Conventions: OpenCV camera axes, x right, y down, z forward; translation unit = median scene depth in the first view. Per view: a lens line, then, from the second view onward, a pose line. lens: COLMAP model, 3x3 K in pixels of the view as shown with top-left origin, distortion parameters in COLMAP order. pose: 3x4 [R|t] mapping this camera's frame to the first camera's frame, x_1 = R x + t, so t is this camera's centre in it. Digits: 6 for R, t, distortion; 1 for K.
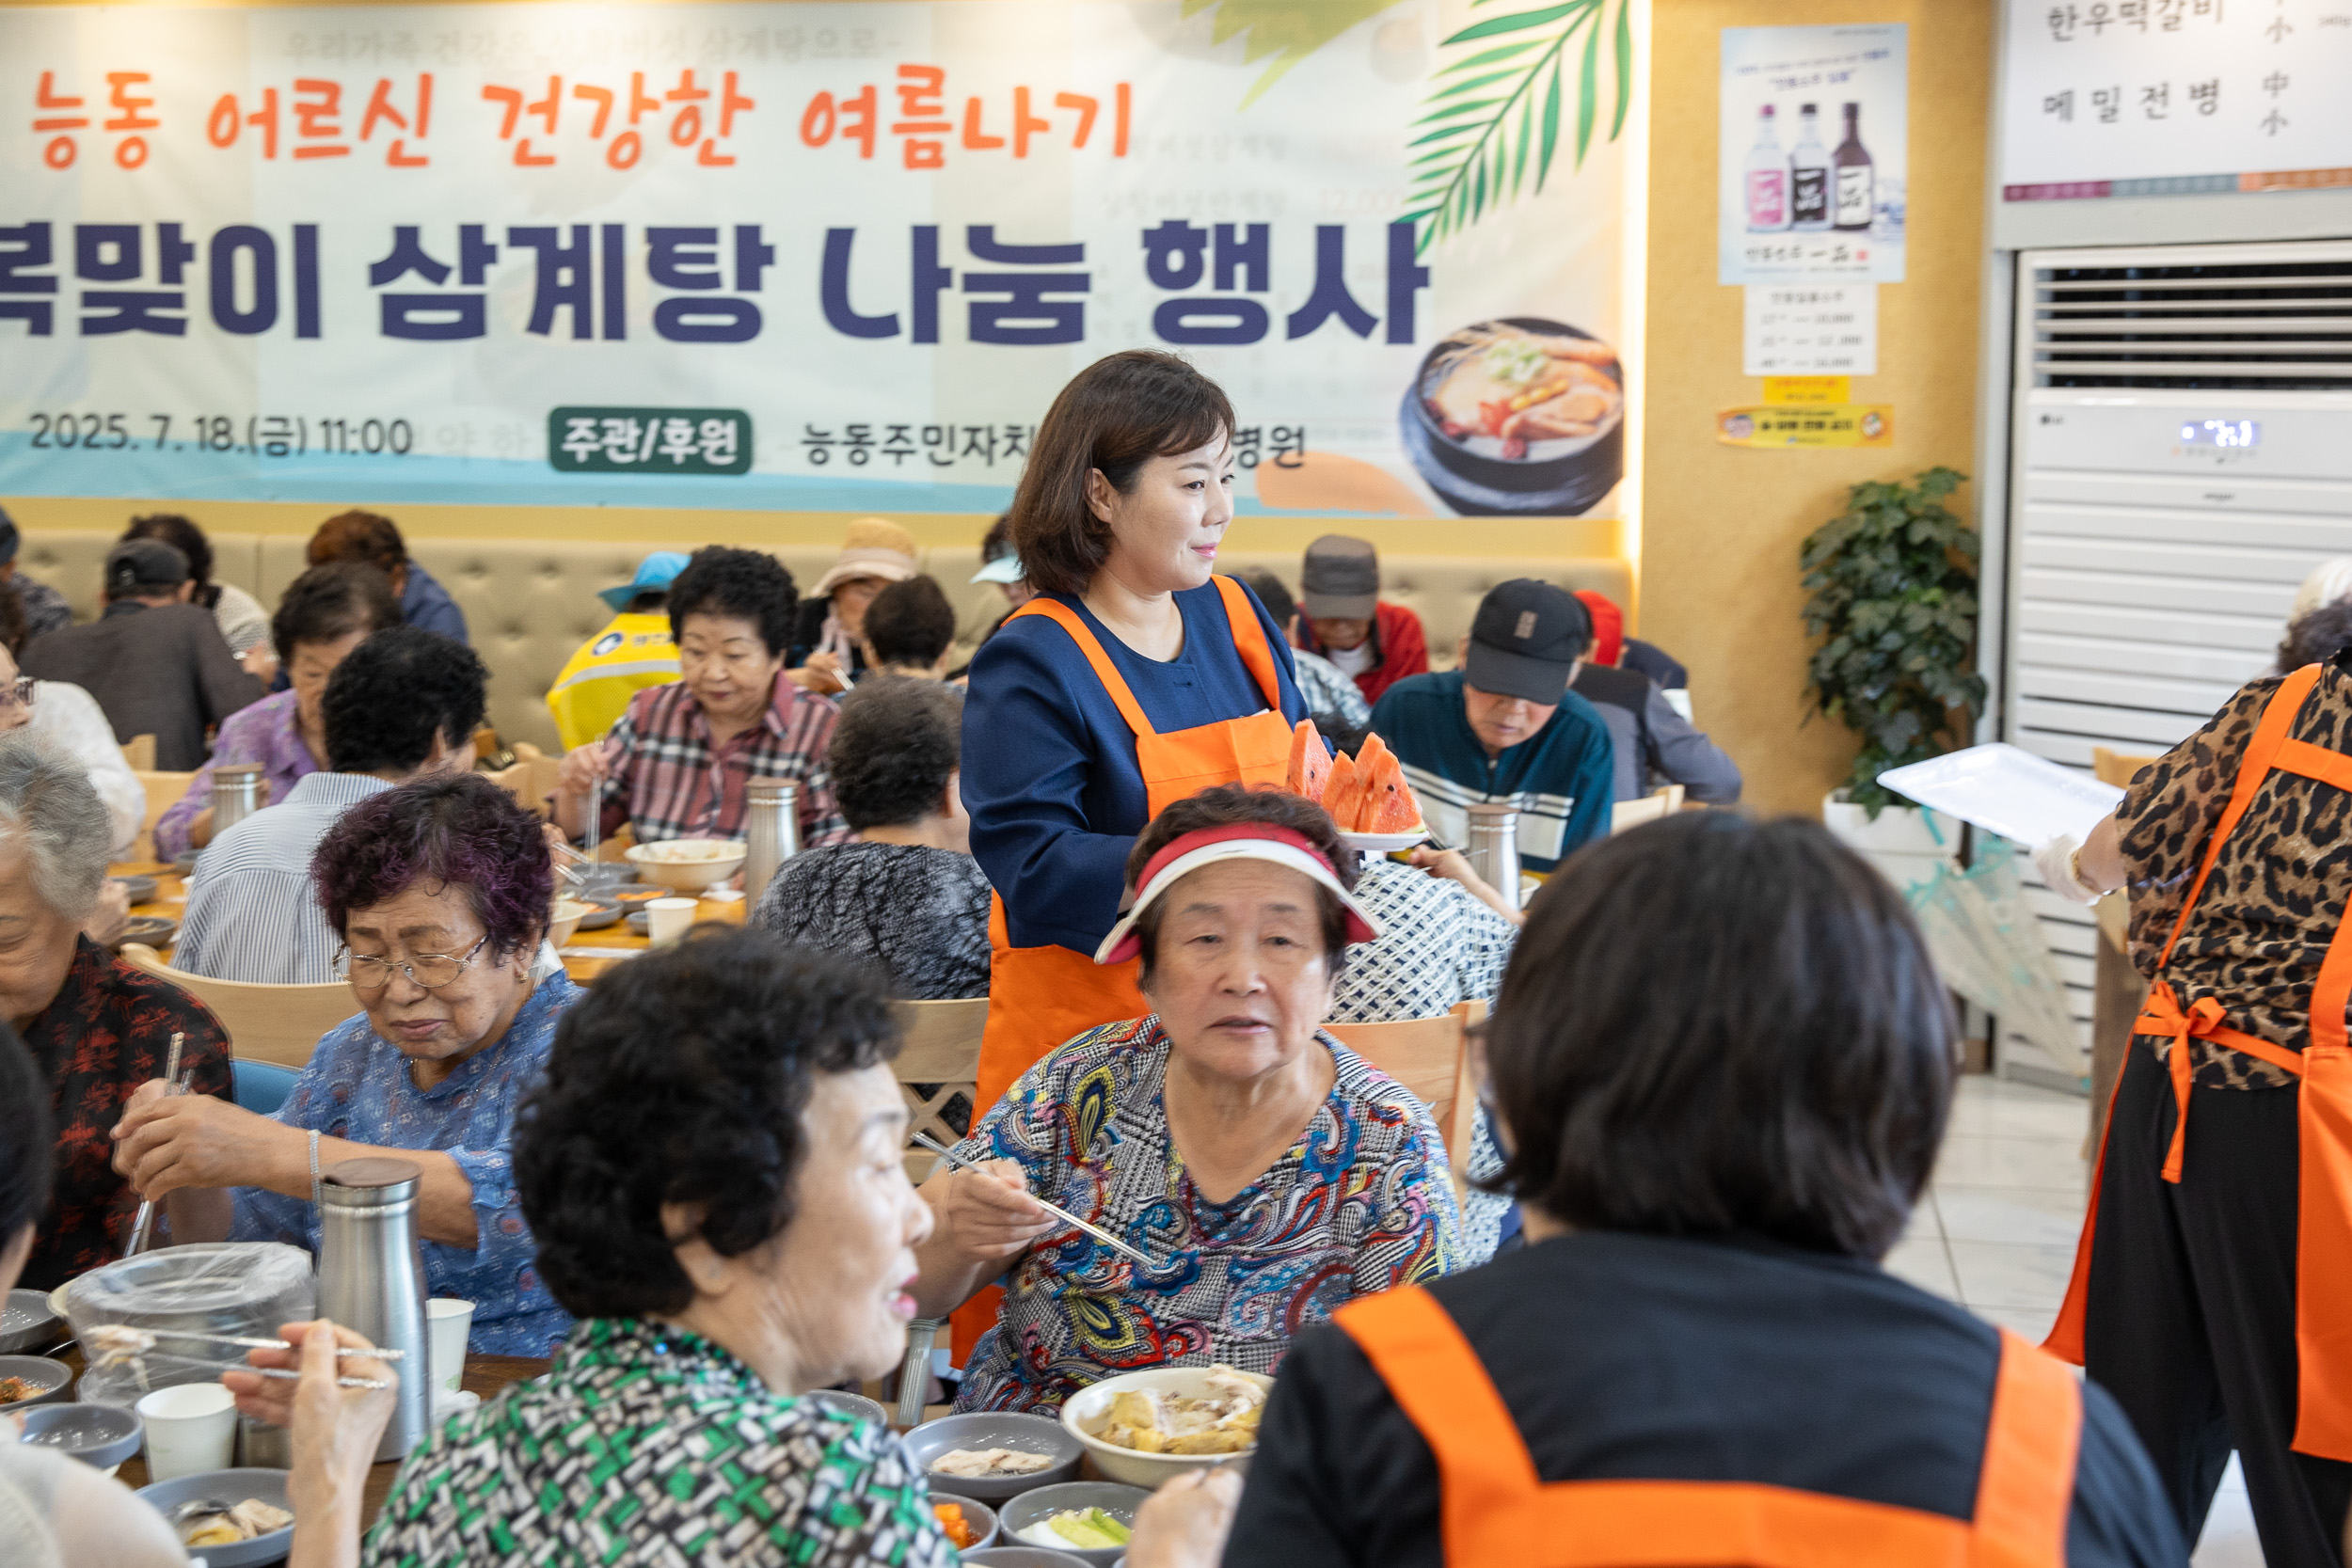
lens RADIAL K [[2955.0, 0, 1252.0], [0, 2955.0, 672.7], [0, 0, 1]] dist [0.009110, 0.098058]
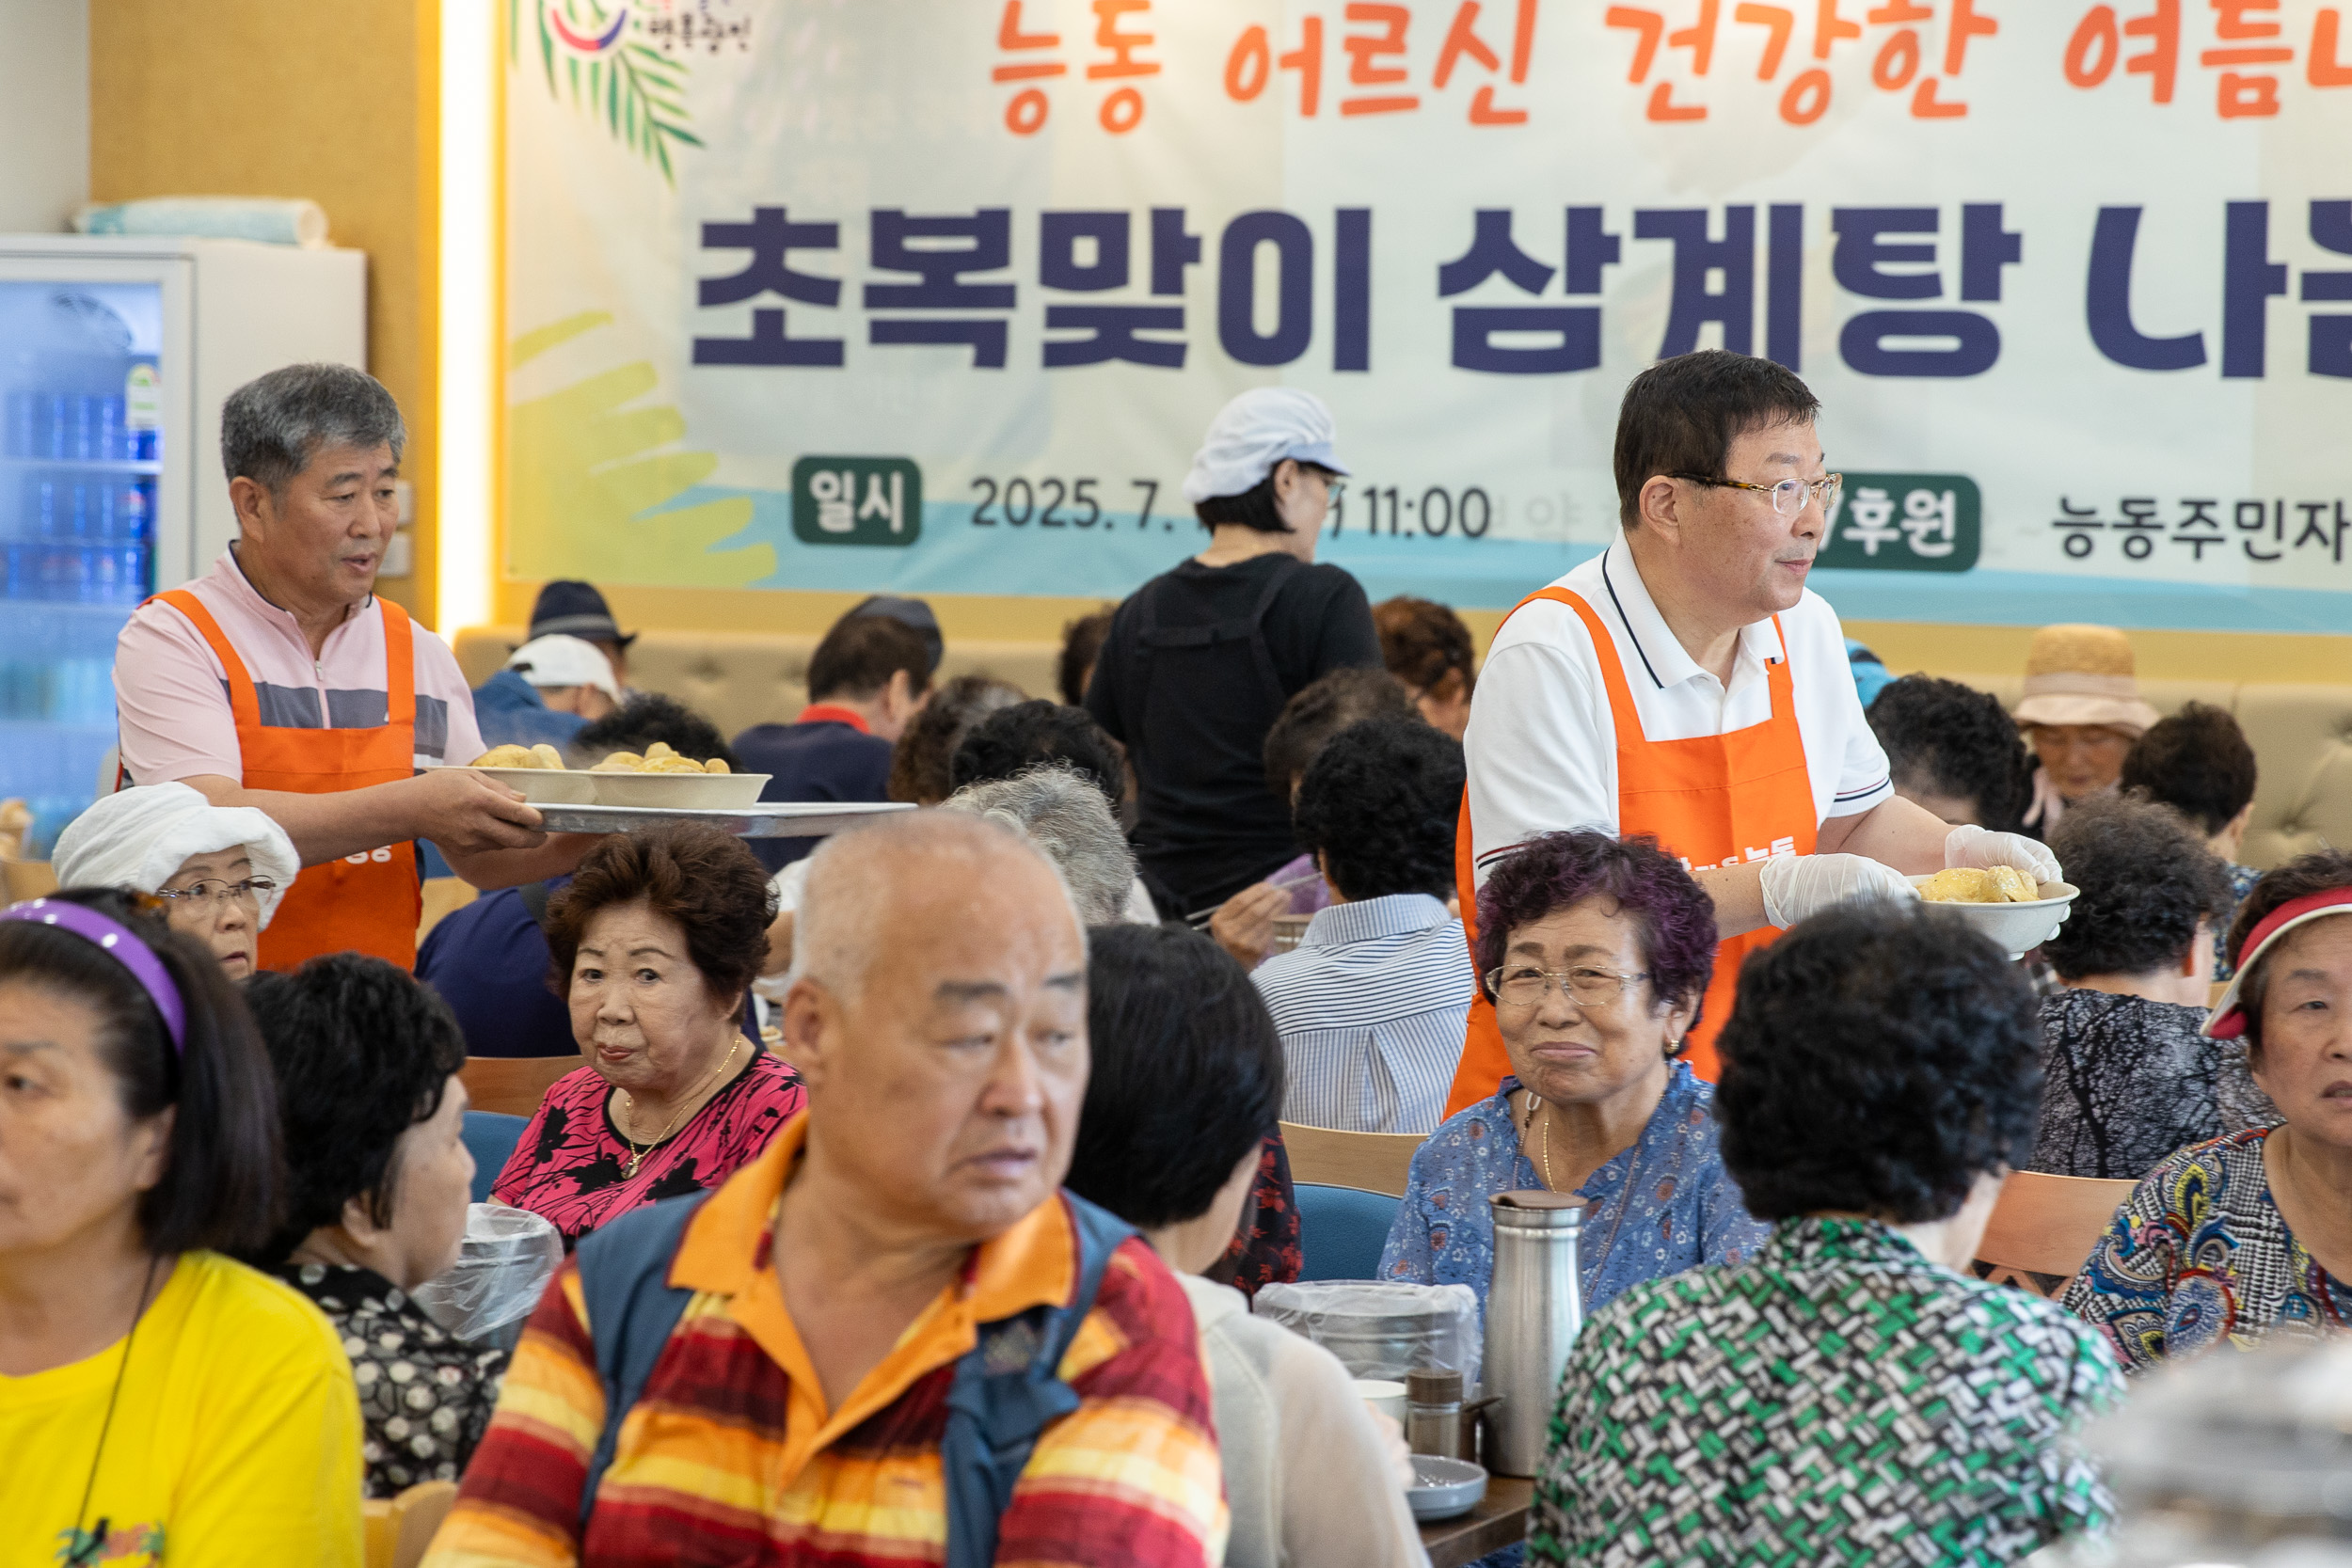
lens RADIAL K [[5460.6, 0, 1352.3], [0, 5460.6, 734.2], [0, 0, 1]] dist [0.142122, 0.237434]
pose [[0.962442, 0.018463, -0.270860, 0.032873], [-0.029863, 0.998830, -0.038025, 0.022057], [0.269842, 0.044685, 0.961867, -0.241201]]
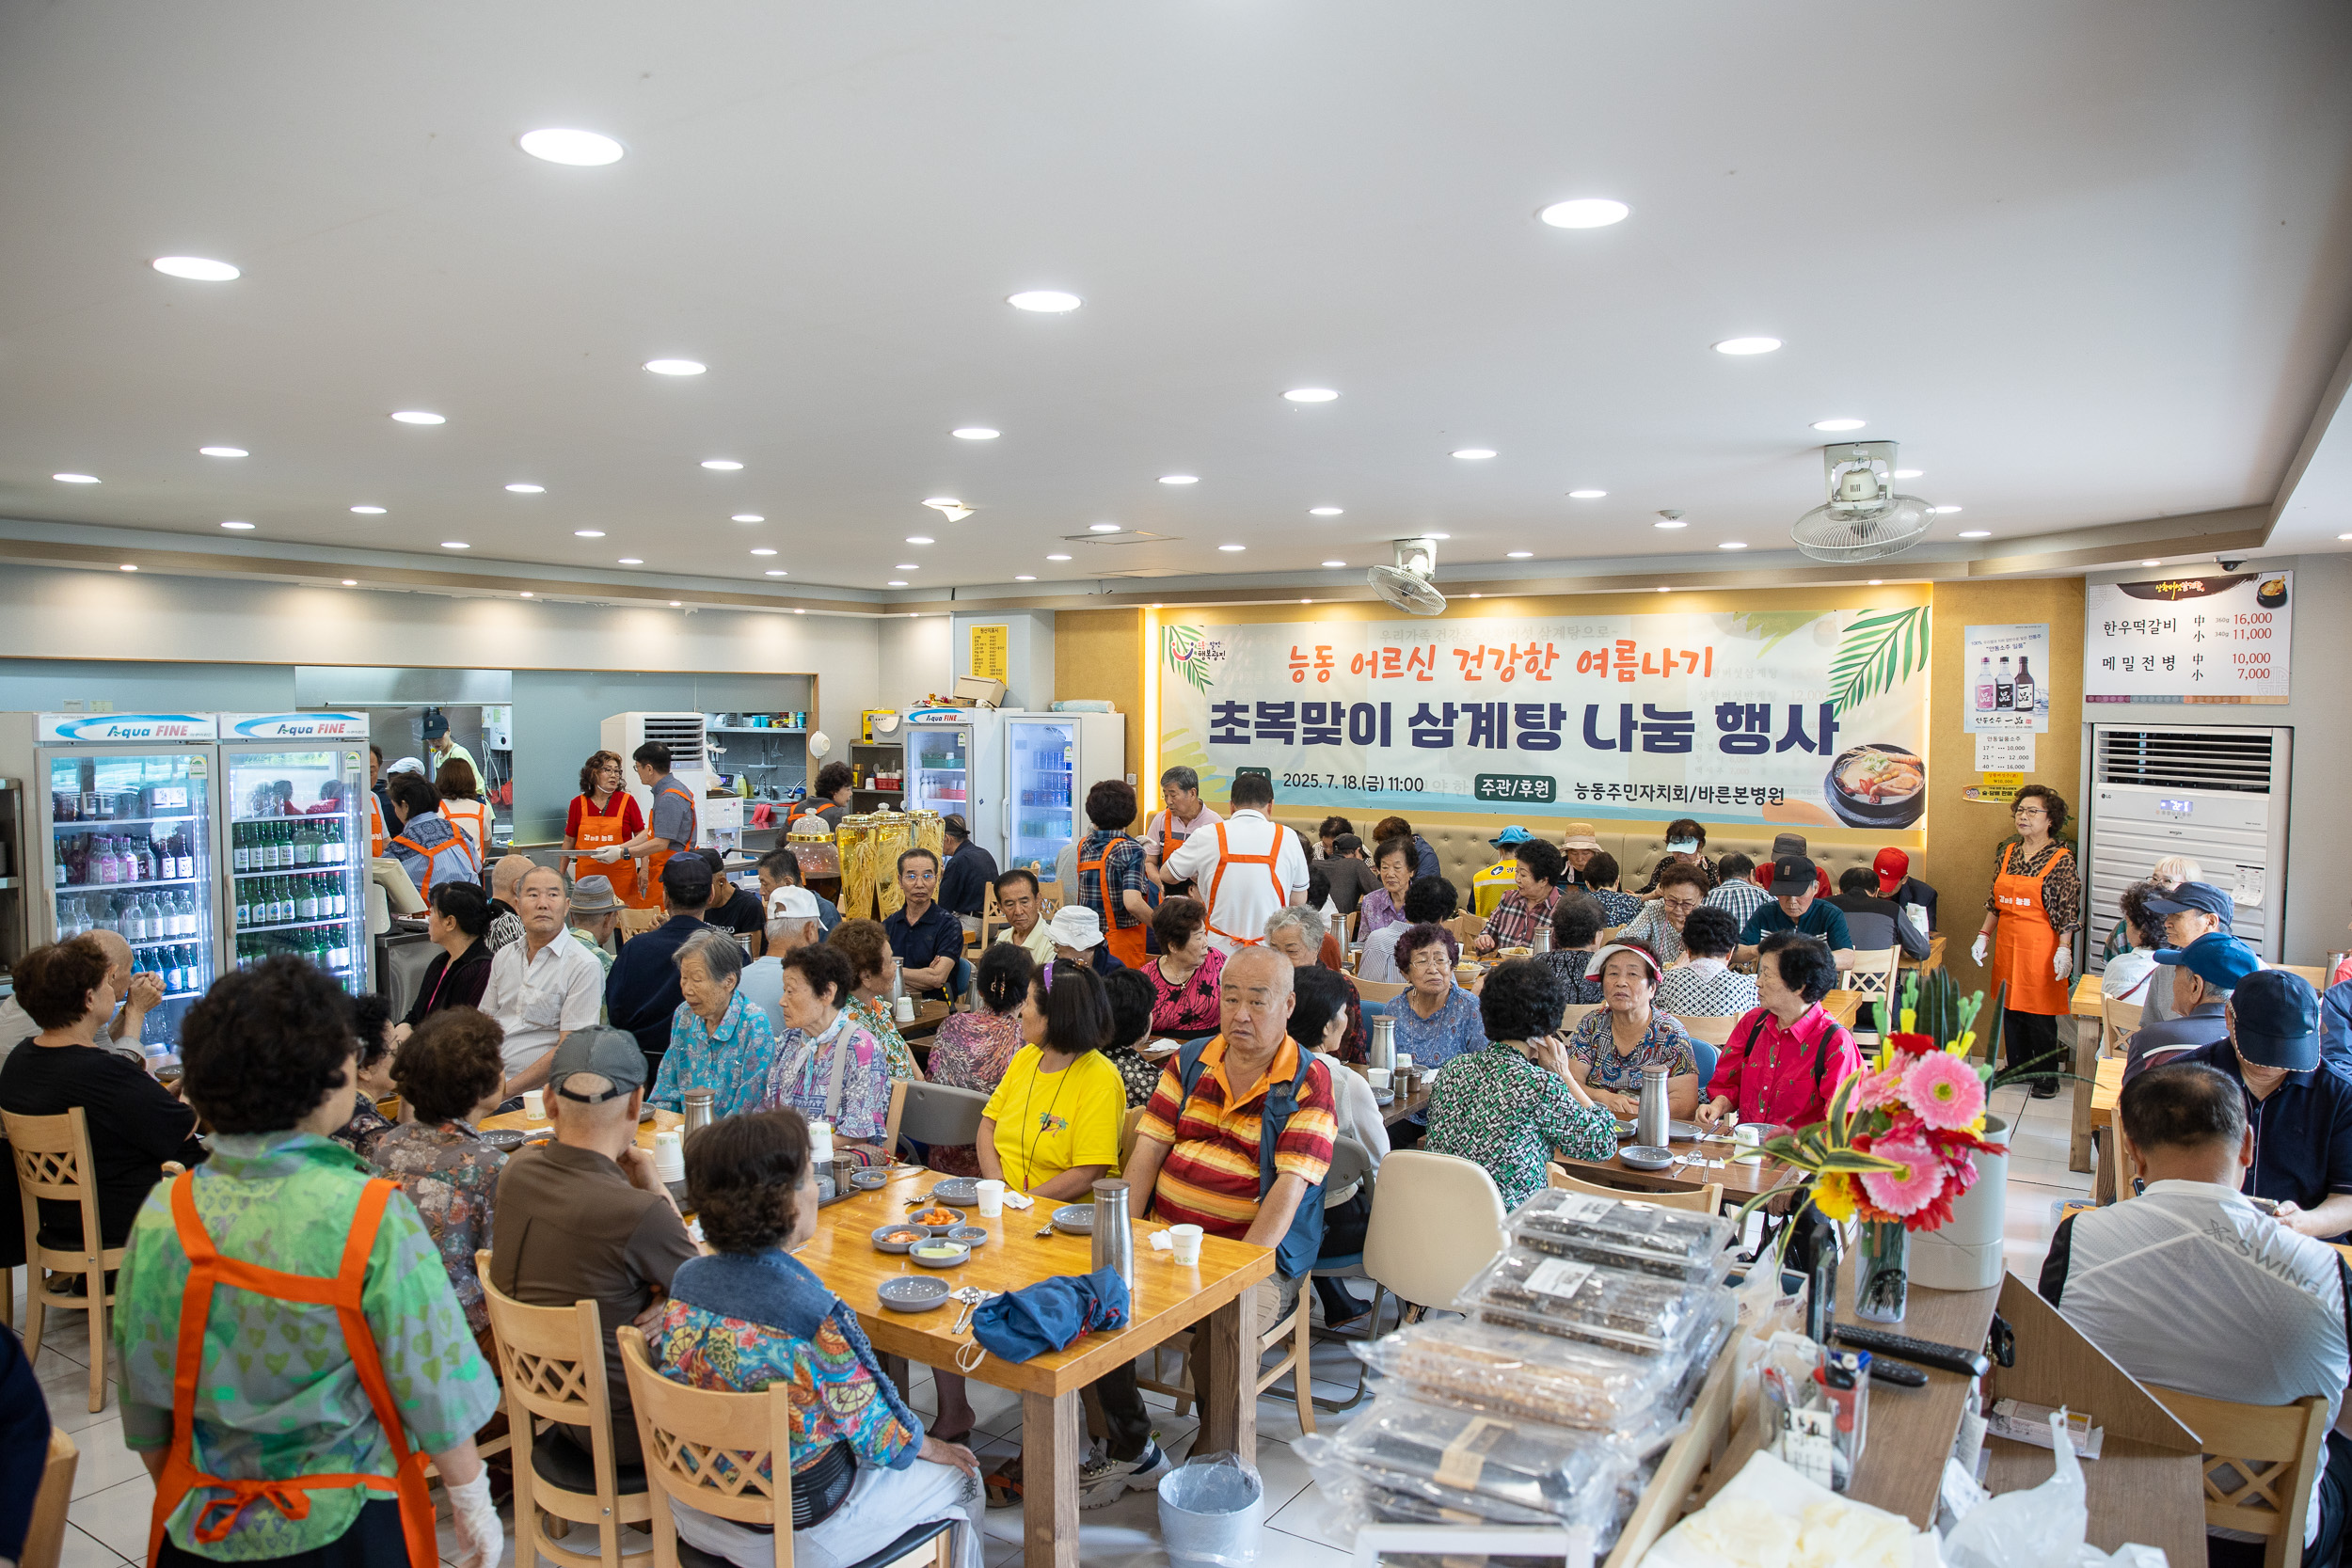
lens RADIAL K [[1605.4, 0, 1176.0], [0, 1605.4, 784.0], [0, 0, 1]] dist [-0.115250, 0.095218]
pose [[0.914810, 0.014811, -0.403614, 0.082462], [-0.033627, 0.998651, -0.039570, -0.018730], [0.402483, 0.049771, 0.914073, -0.364195]]
